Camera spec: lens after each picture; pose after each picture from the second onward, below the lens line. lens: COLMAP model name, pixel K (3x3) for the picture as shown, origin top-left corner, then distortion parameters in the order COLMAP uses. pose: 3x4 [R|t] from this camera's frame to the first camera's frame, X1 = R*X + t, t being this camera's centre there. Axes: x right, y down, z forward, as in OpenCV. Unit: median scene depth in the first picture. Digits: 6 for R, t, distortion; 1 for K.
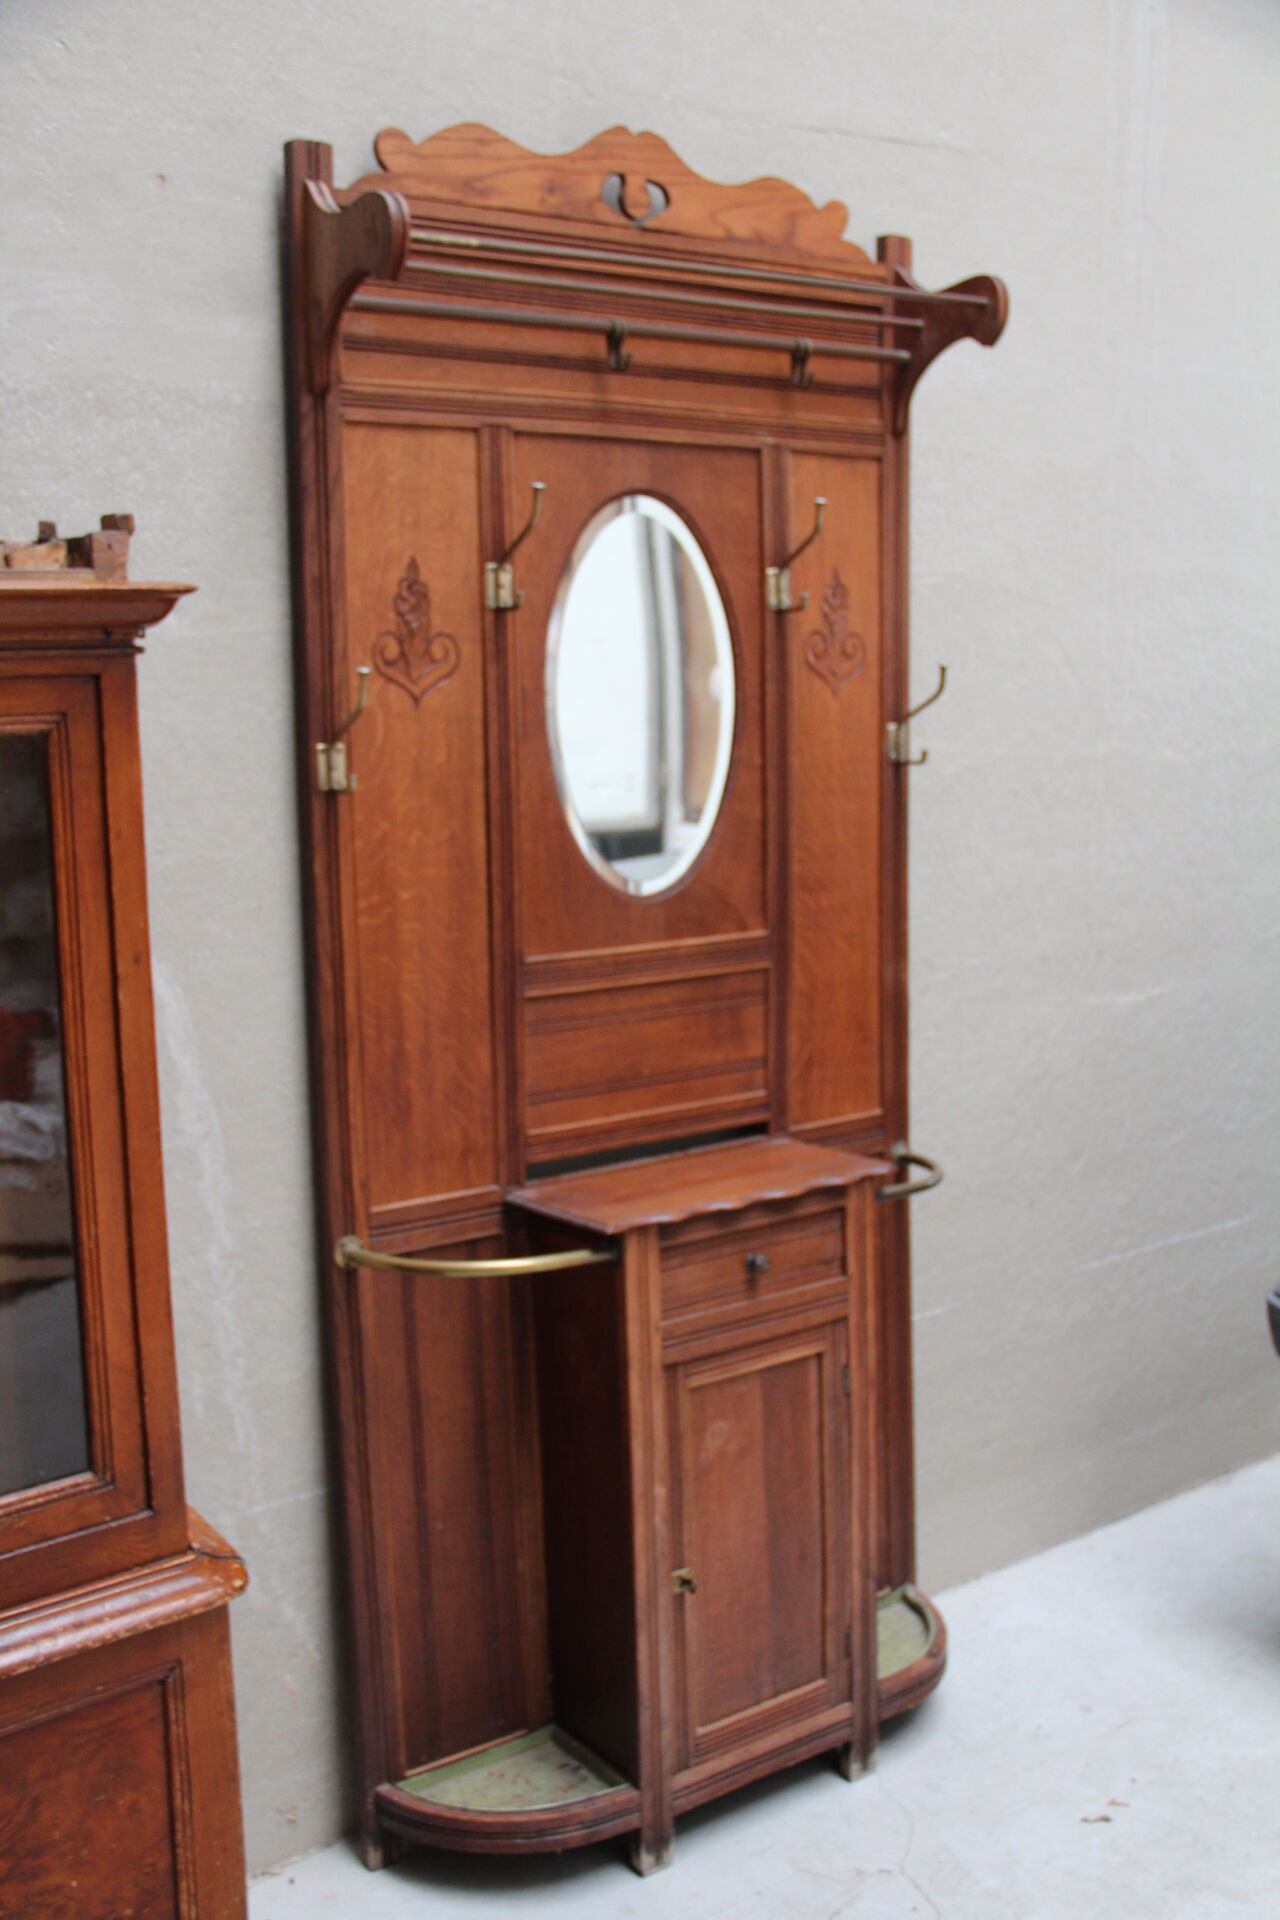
lens RADIAL K [[1958.3, 0, 648.7], [0, 1958.3, 999.4], [0, 0, 1]] dist [-0.097736, 0.246503]
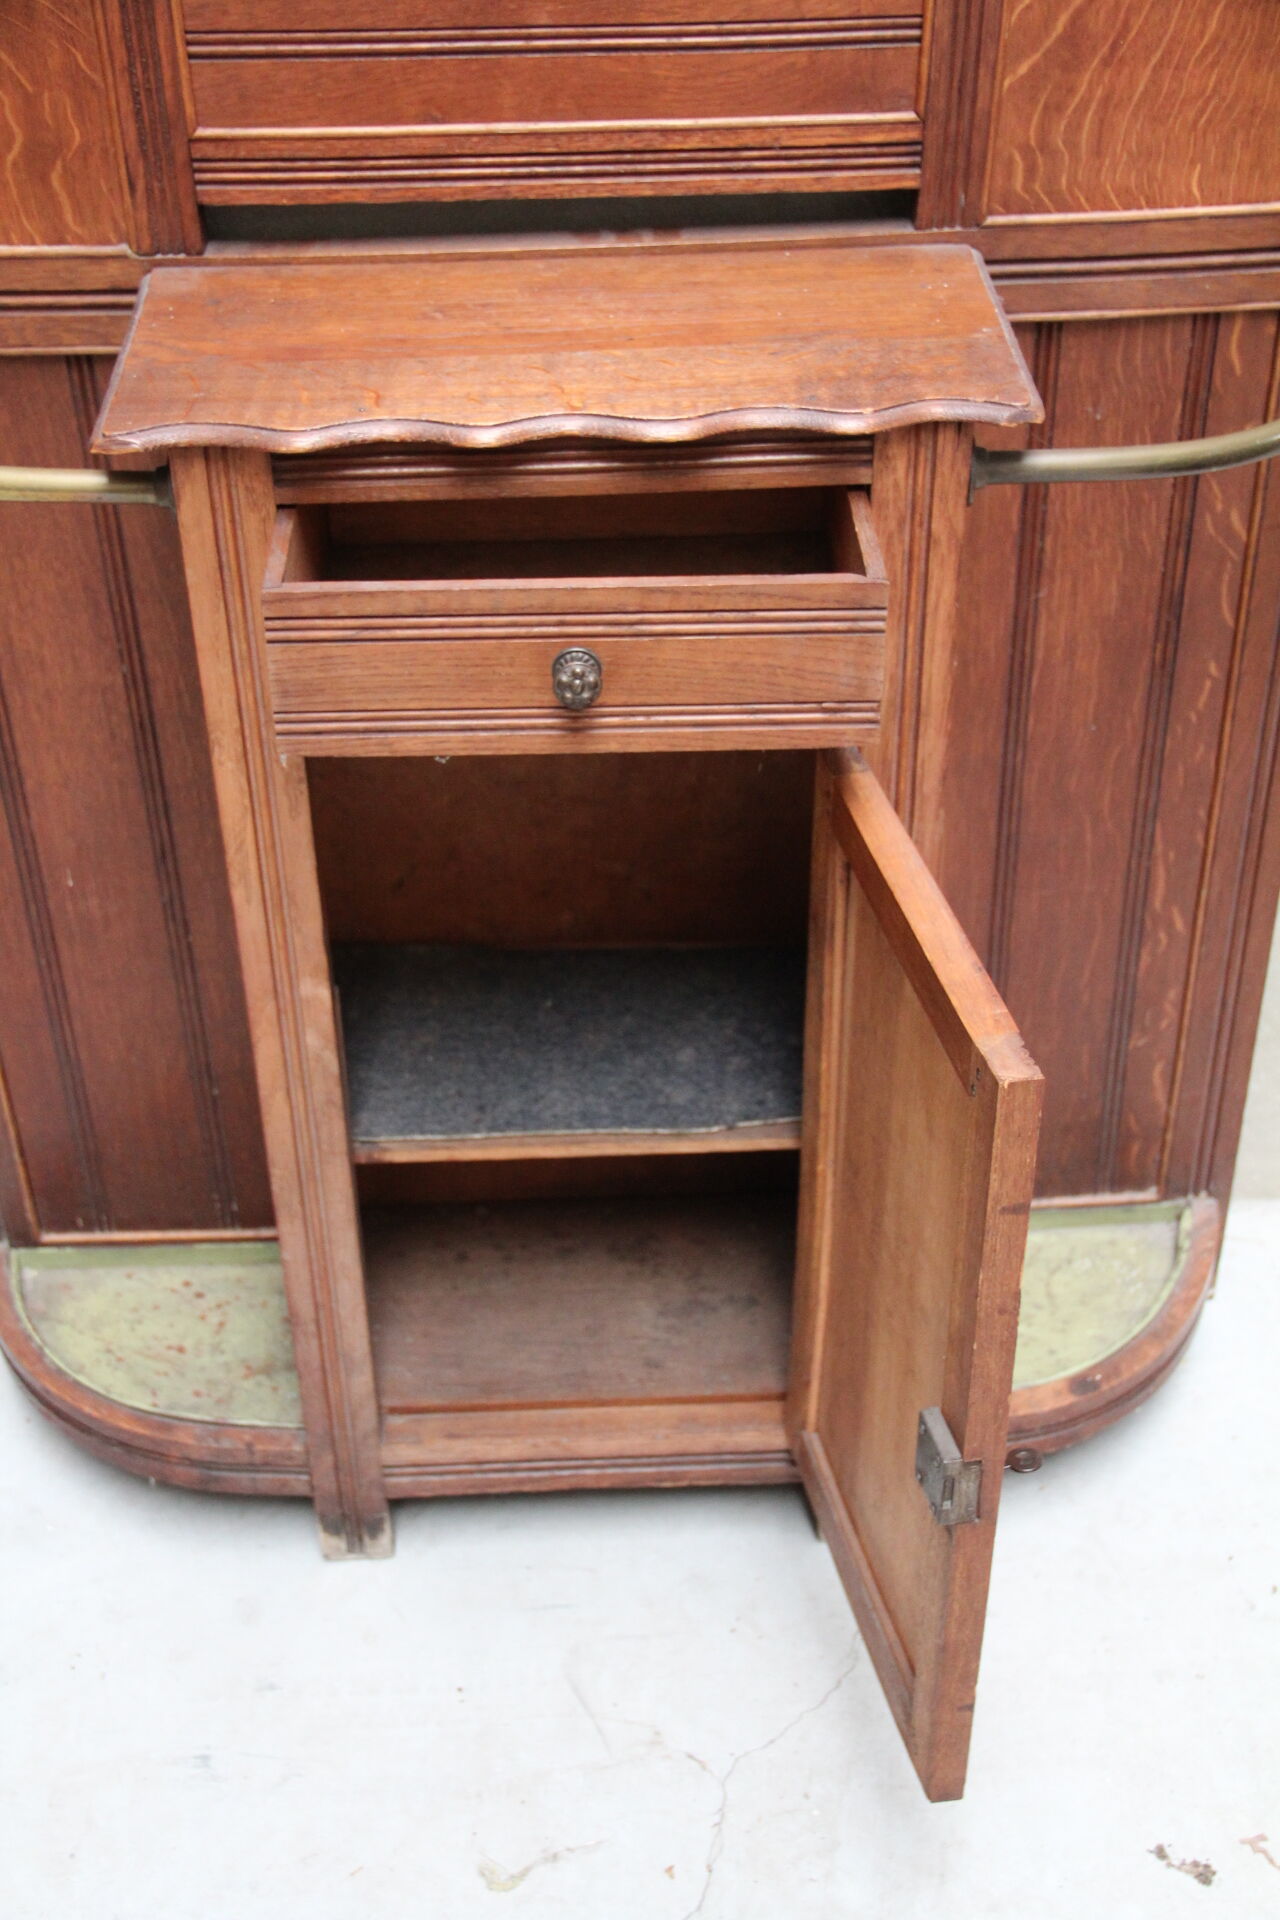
lens RADIAL K [[2417.3, 0, 644.2], [0, 2417.3, 992.3], [0, 0, 1]] dist [-0.013071, 0.352131]
pose [[0.833358, 0.346809, -0.430392, 0.317655], [-0.087816, 0.851845, 0.516380, -0.055037], [0.545713, -0.392534, 0.740348, 0.599562]]
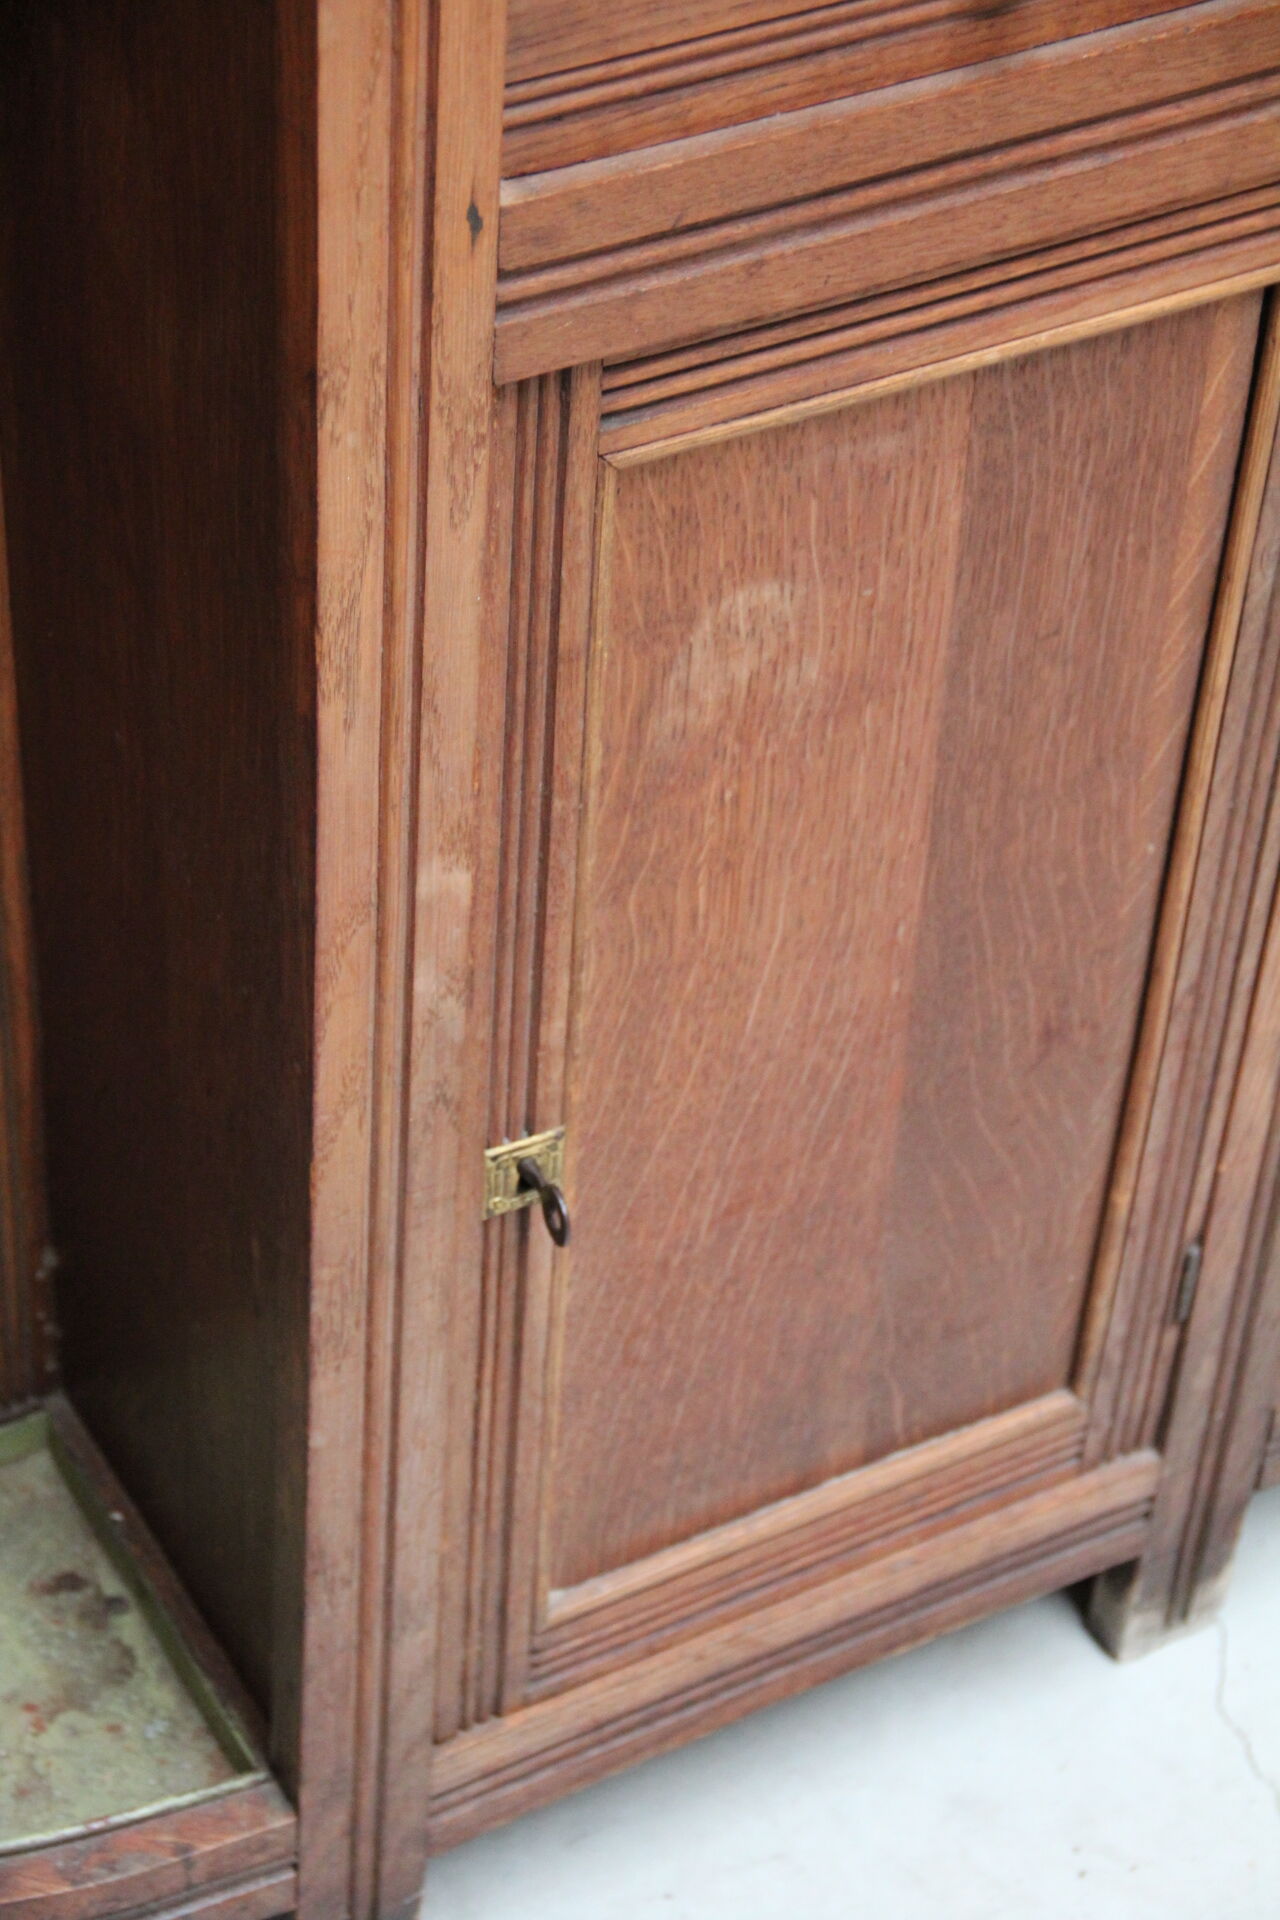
lens RADIAL K [[4221.2, 0, 643.2], [0, 4221.2, 999.1], [0, 0, 1]] dist [0.267546, 0.364998]
pose [[0.991513, 0.128609, -0.019019, 0.038762], [-0.097819, 0.834362, 0.542469, -0.004857], [0.085635, -0.536004, 0.839861, 0.571402]]
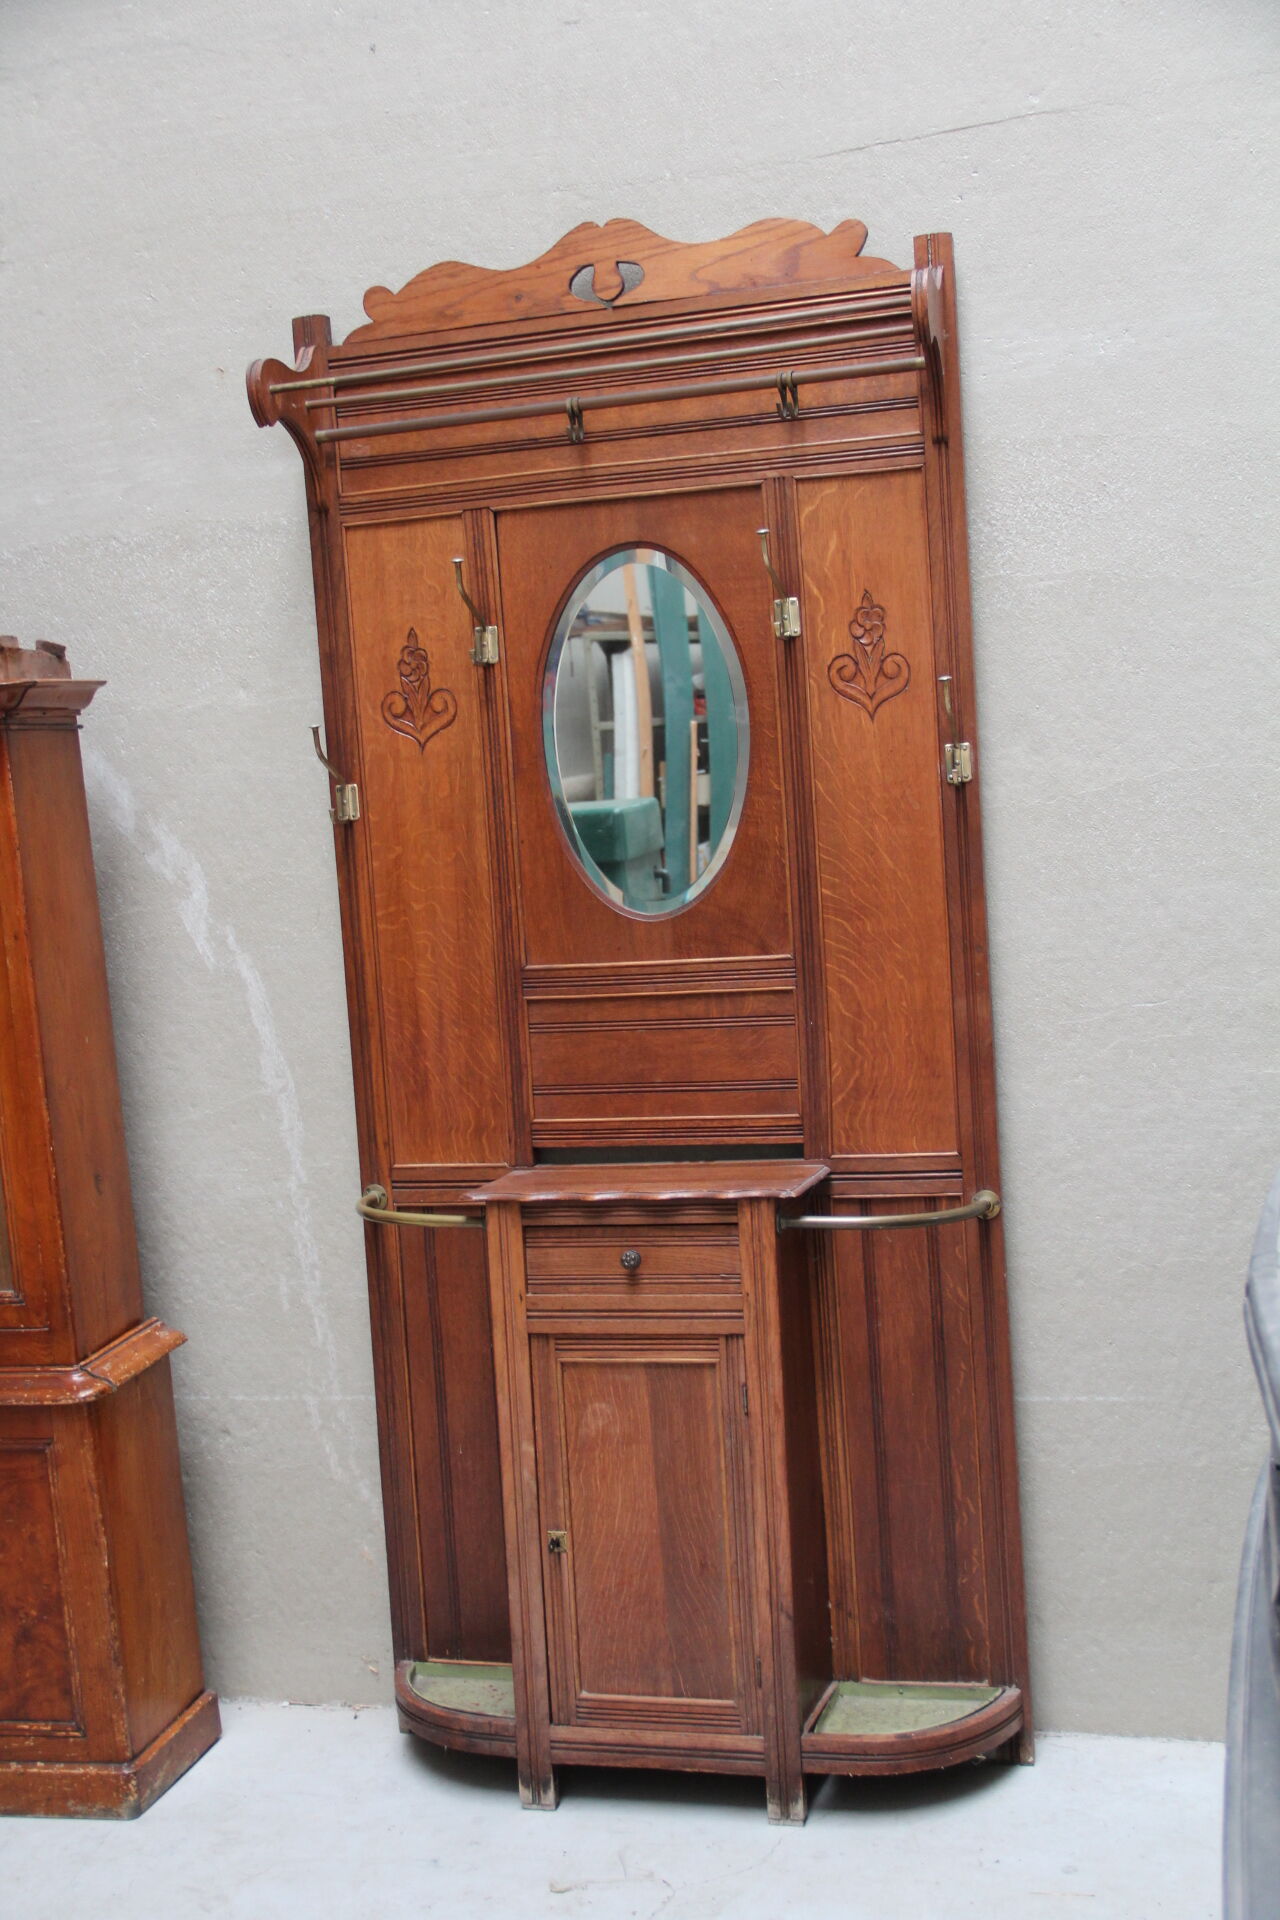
lens RADIAL K [[2273.2, 0, 640.5], [0, 2273.2, 996.9], [0, 0, 1]] dist [-0.033125, 0.347673]
pose [[0.621347, 0.045330, -0.782223, 1.023042], [-0.073452, 0.997299, -0.000553, -0.007046], [0.780085, 0.057800, 0.622998, 0.227587]]
